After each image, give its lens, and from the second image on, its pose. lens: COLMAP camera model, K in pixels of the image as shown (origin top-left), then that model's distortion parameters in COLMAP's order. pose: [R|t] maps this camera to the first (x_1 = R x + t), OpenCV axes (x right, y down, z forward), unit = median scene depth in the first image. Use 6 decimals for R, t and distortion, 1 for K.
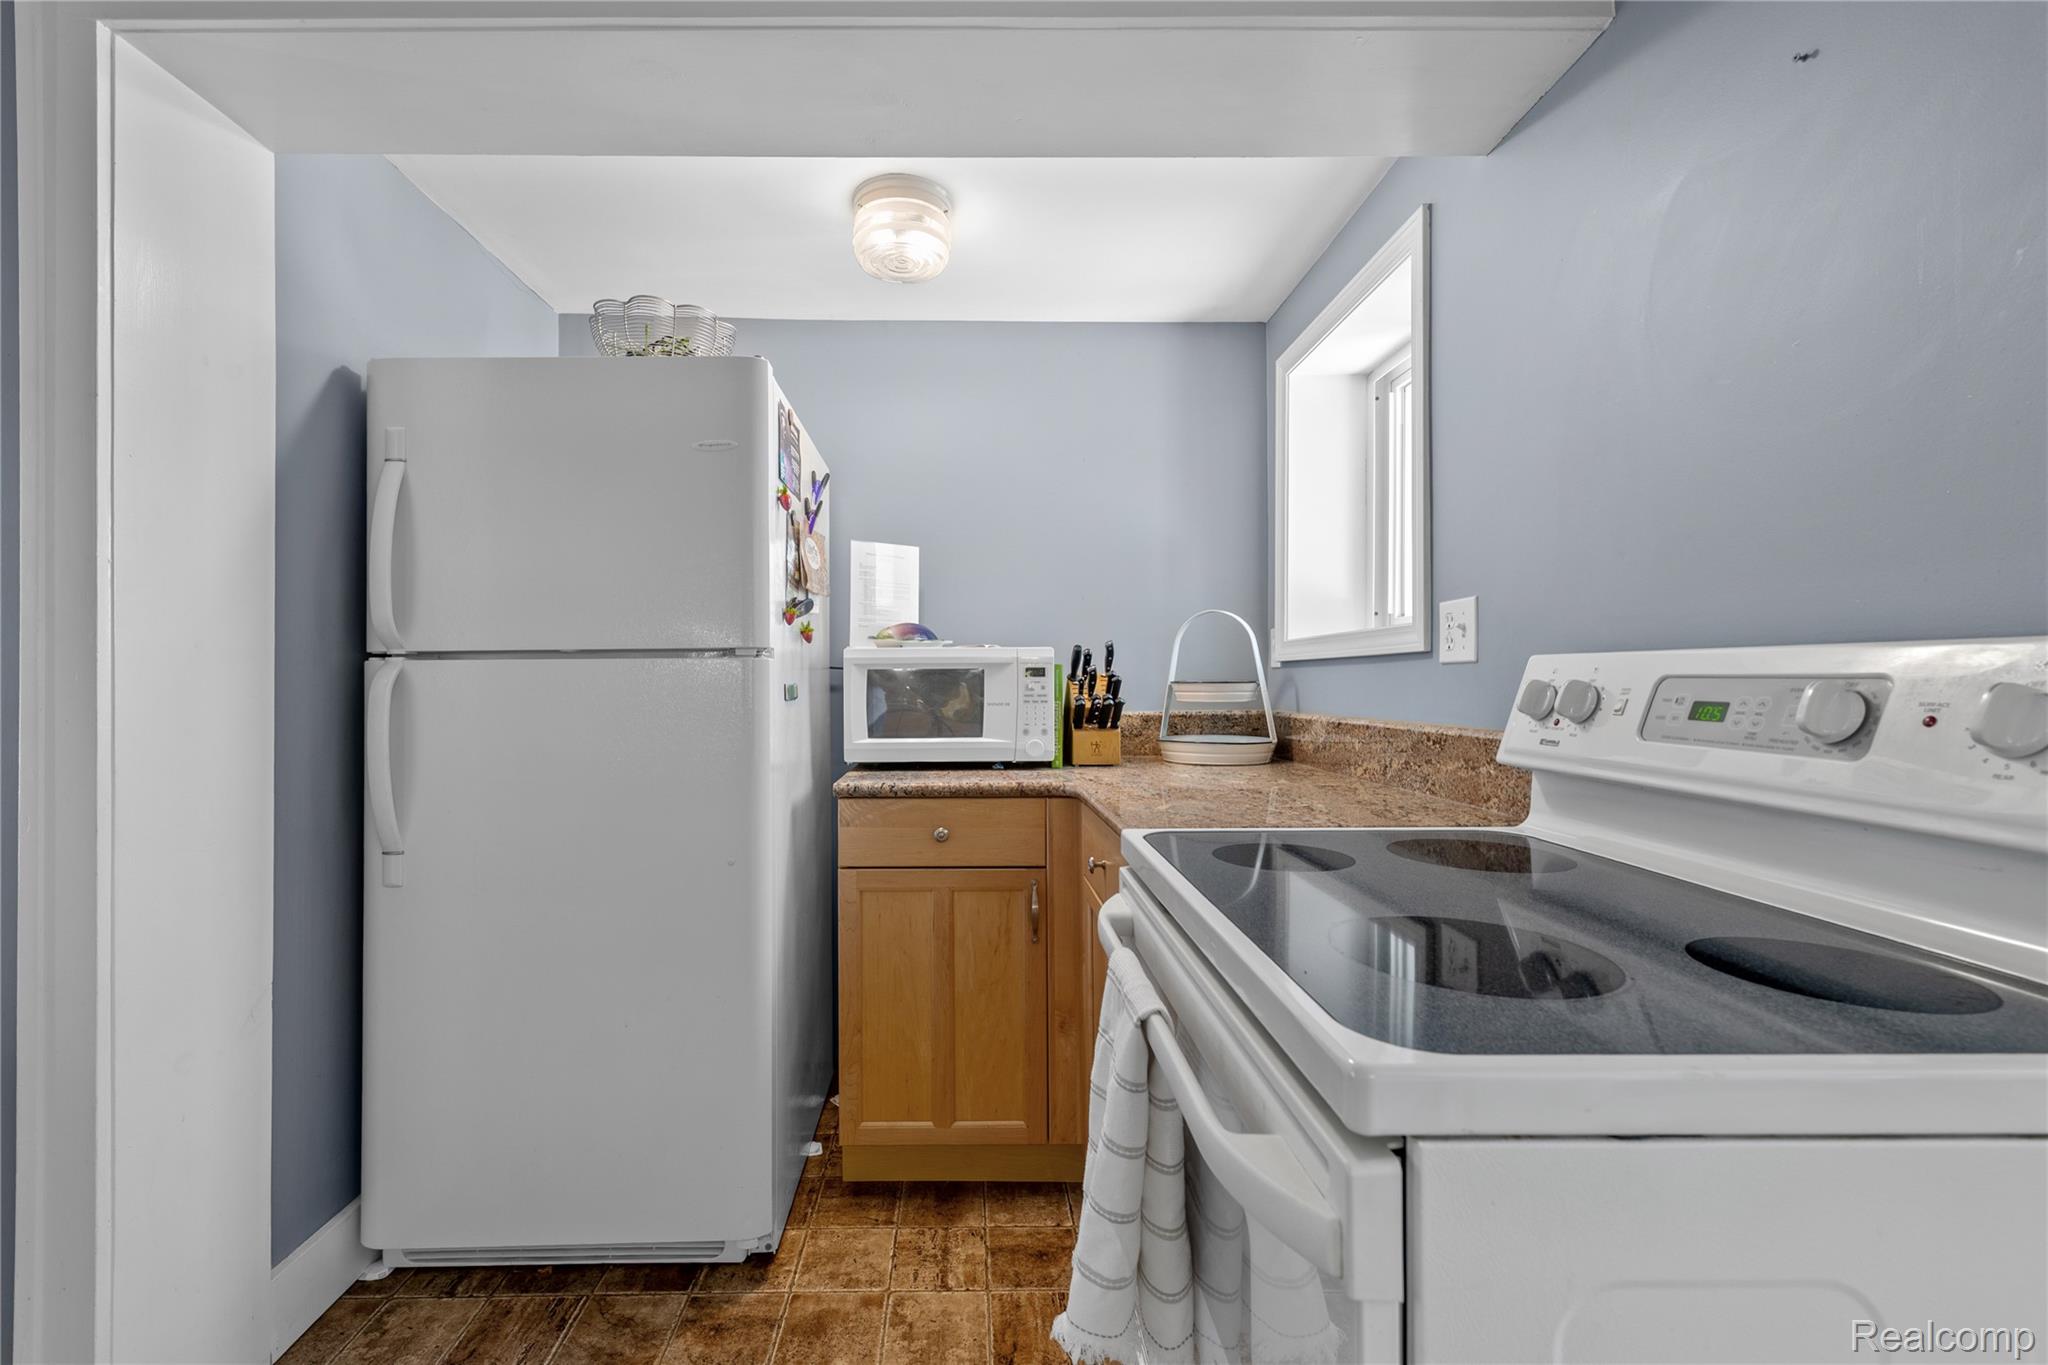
lens RADIAL K [[834.1, 0, 1030.0], [0, 834.1, 675.3], [0, 0, 1]] dist [0.004598, -0.000188]
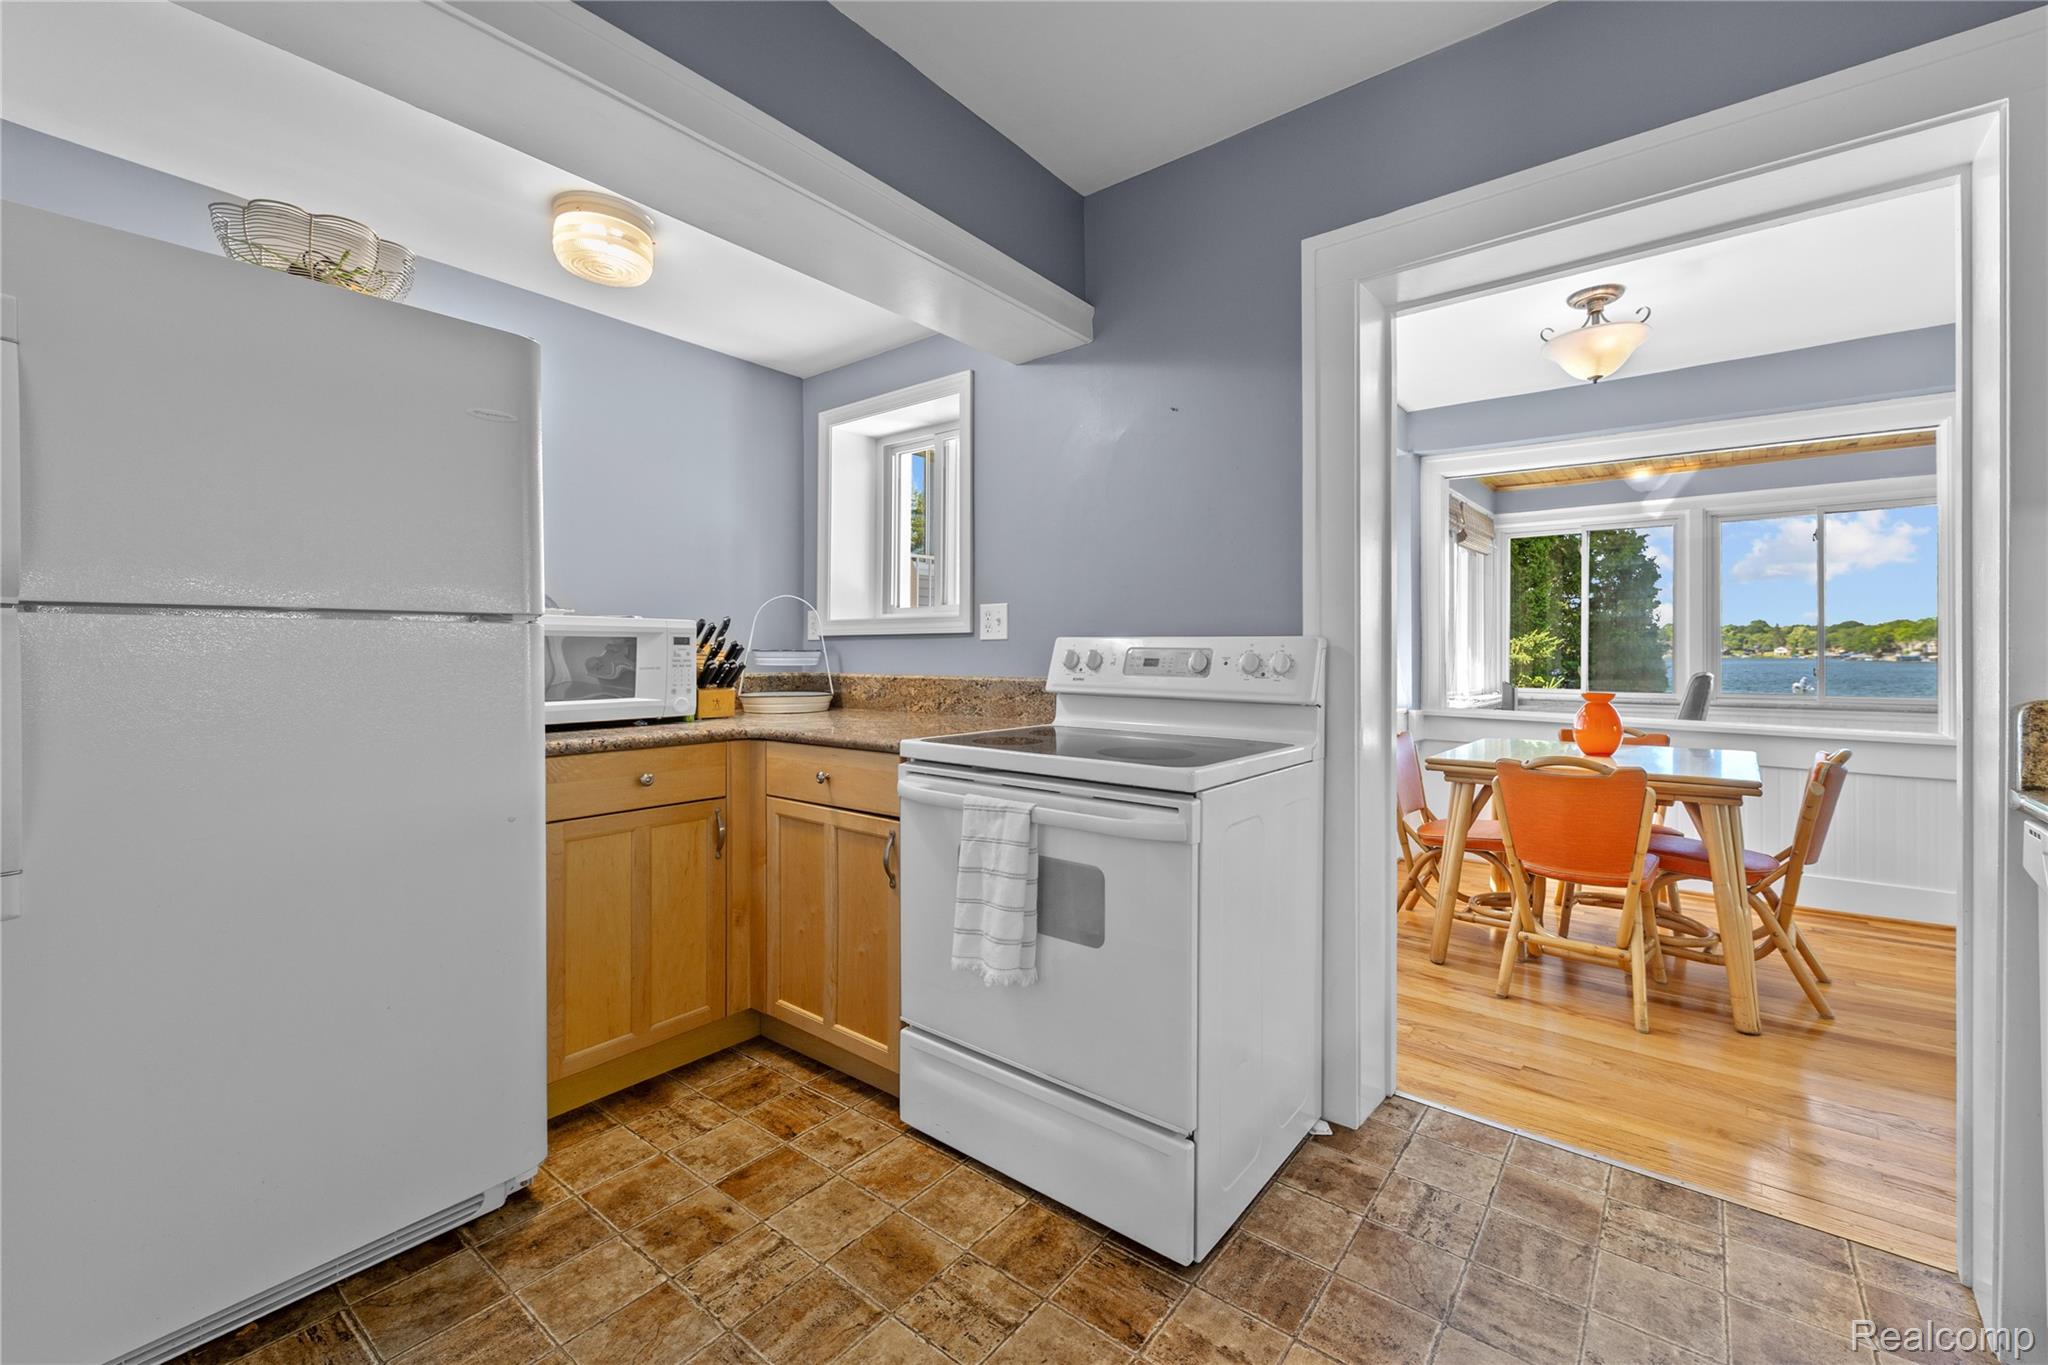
lens RADIAL K [[834.1, 0, 1012.3], [0, 834.1, 650.9], [0, 0, 1]] dist [0.004598, -0.000188]
pose [[0.640611, 0.007625, 0.767828, -0.673604], [-0.010223, 0.999947, -0.001400, 0.008297], [-0.767797, -0.006952, 0.640655, -0.132174]]
